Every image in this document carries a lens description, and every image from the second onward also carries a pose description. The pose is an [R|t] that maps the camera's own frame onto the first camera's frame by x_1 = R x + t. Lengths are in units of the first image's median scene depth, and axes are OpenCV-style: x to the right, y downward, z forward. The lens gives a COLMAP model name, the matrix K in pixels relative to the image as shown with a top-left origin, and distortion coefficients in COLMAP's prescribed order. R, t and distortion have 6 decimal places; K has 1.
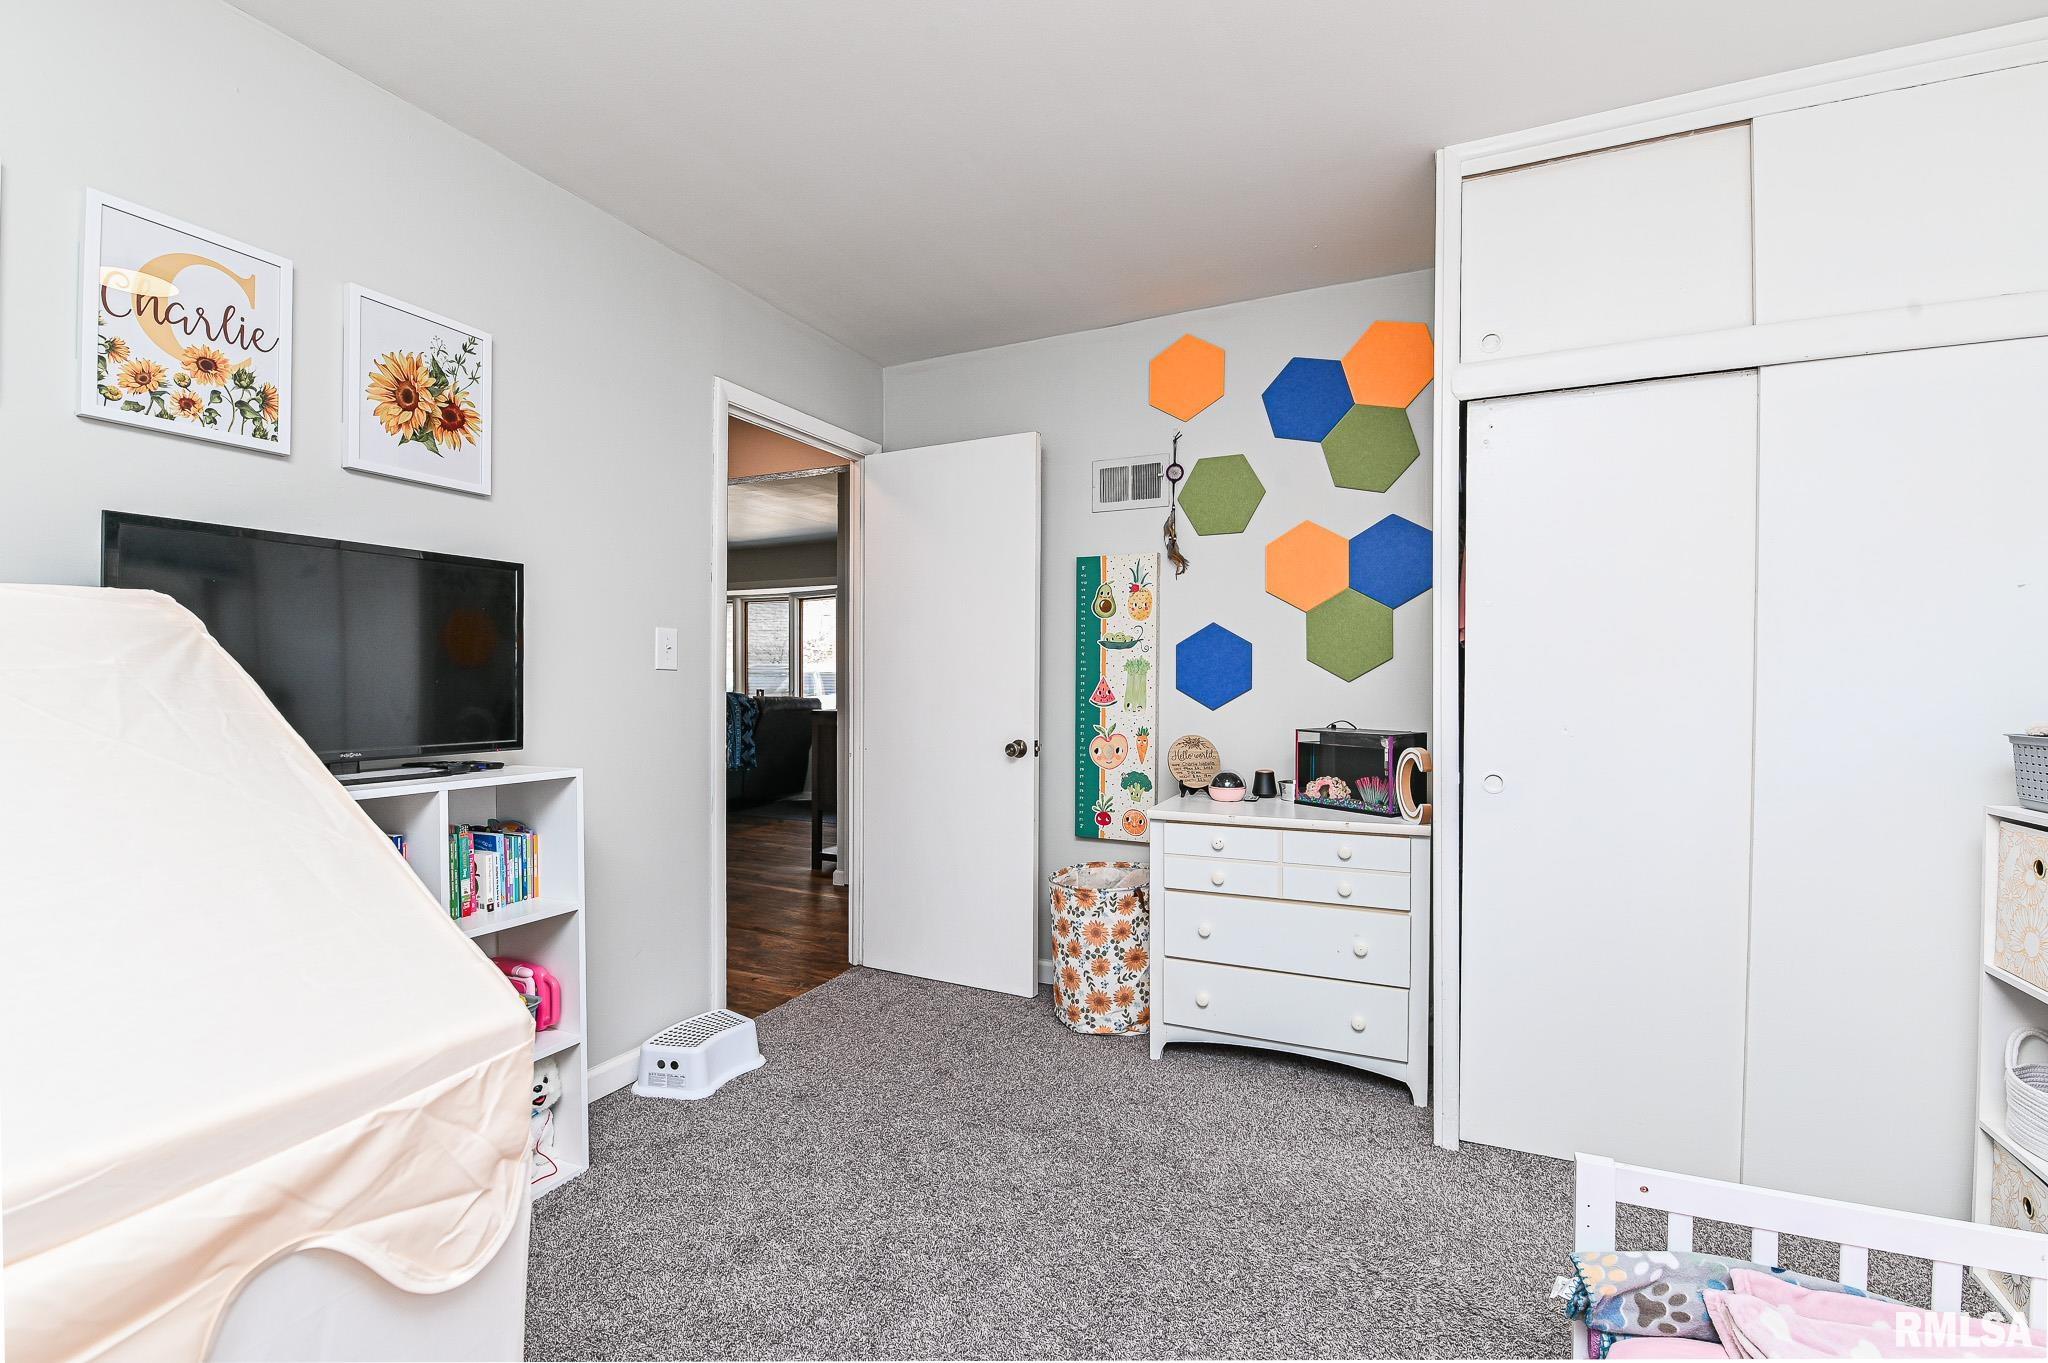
lens RADIAL K [[894.5, 0, 1065.6], [0, 894.5, 710.9], [0, 0, 1]] dist [-0.006573, -0.007795]
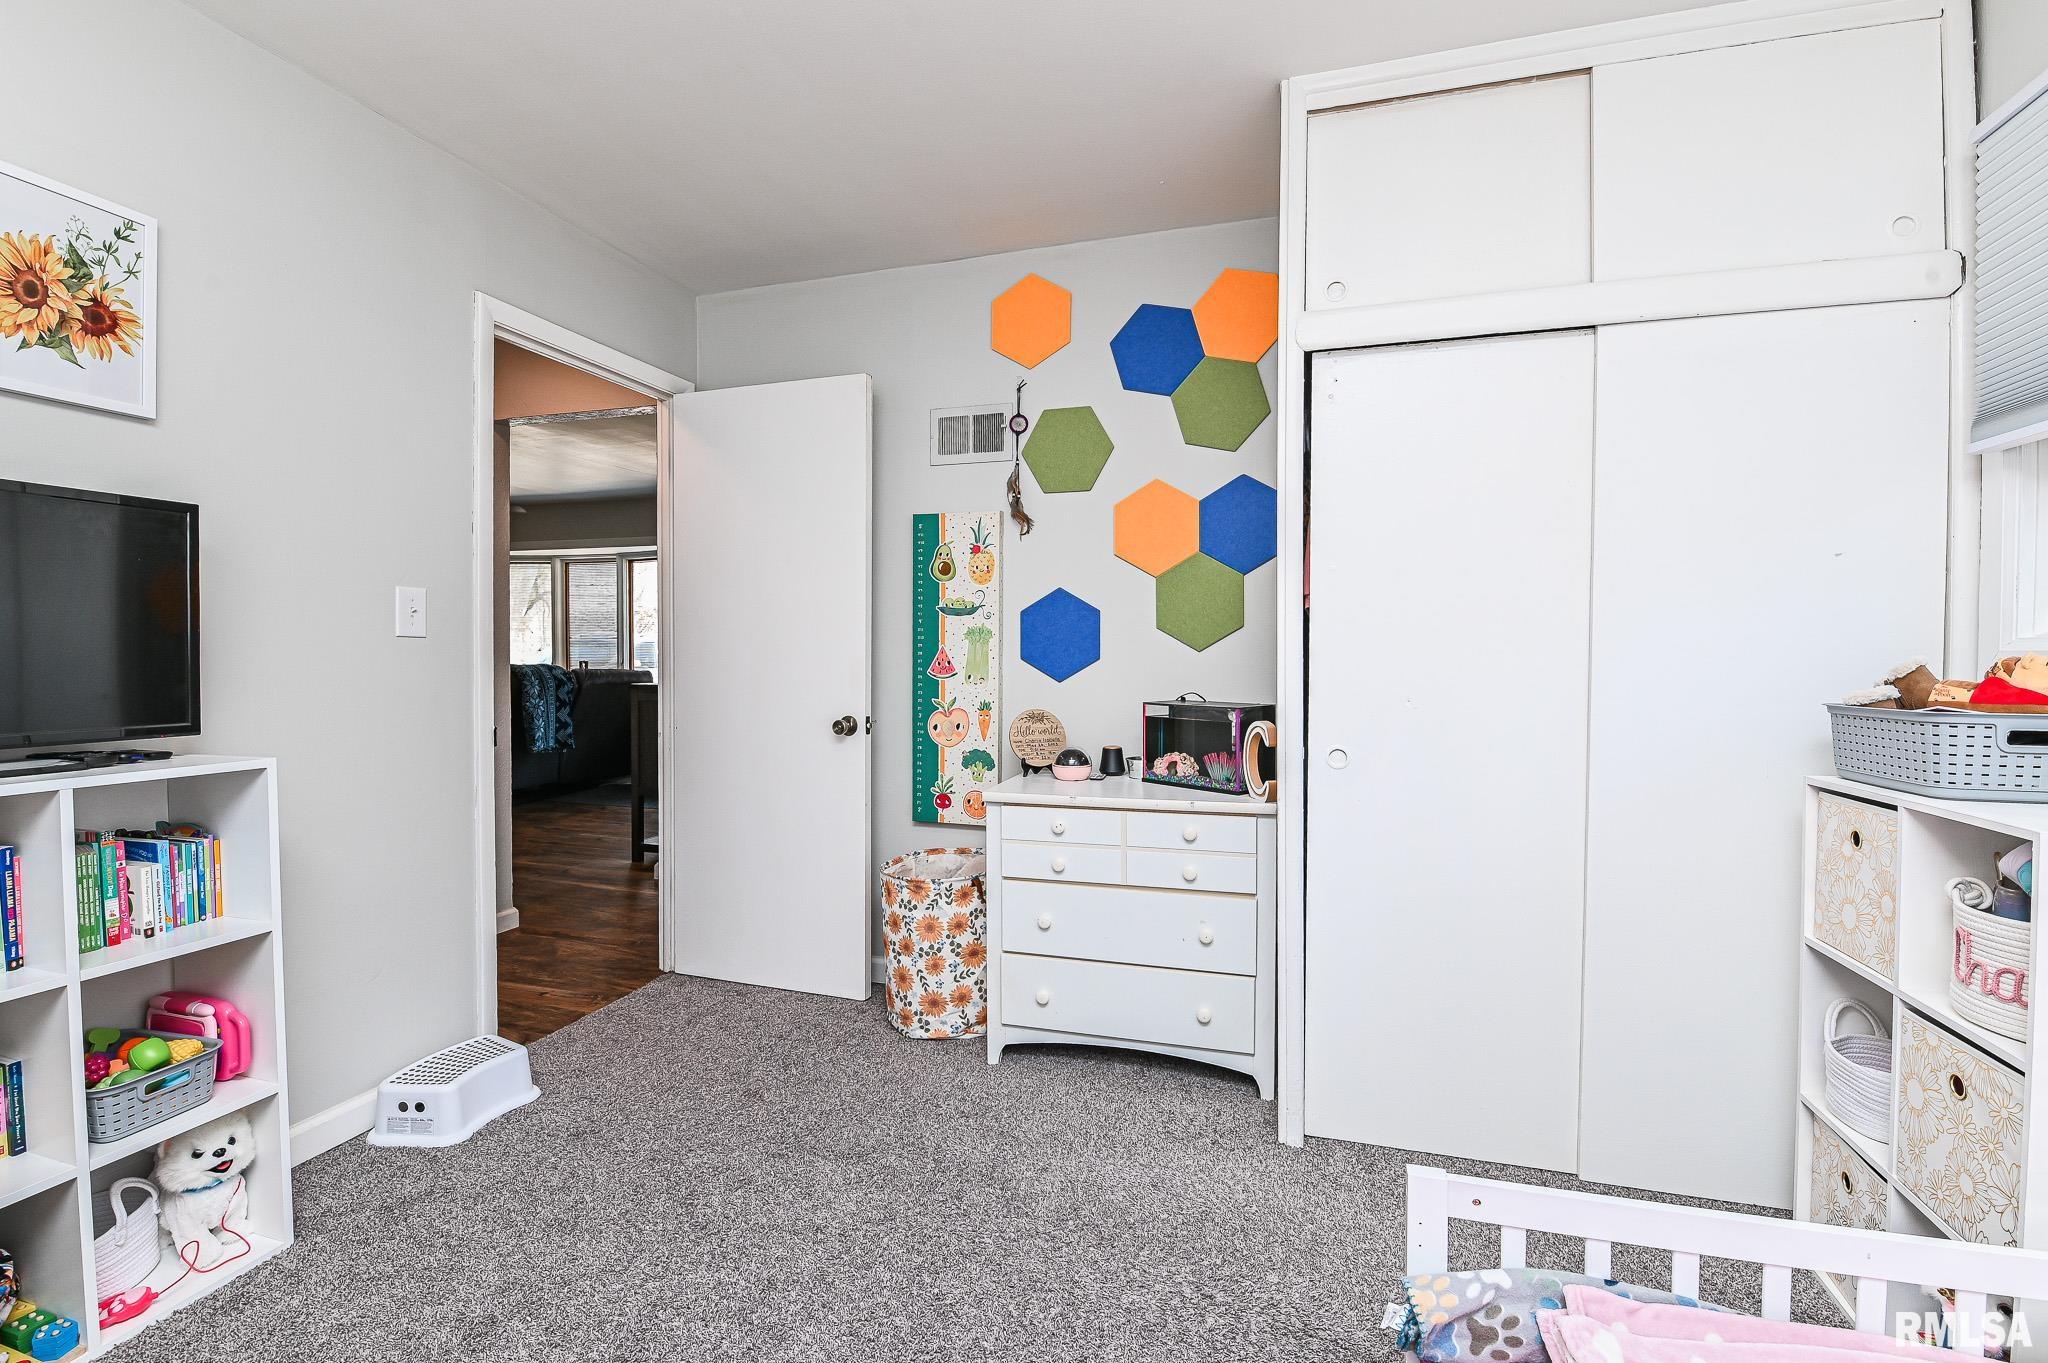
lens RADIAL K [[894.5, 0, 1093.7], [0, 894.5, 696.3], [0, 0, 1]] dist [-0.006573, -0.007795]
pose [[0.988960, -0.006888, 0.148024, 0.069907], [0.004684, 0.999873, 0.015231, 0.000116], [-0.148110, -0.014370, 0.988866, 0.085375]]
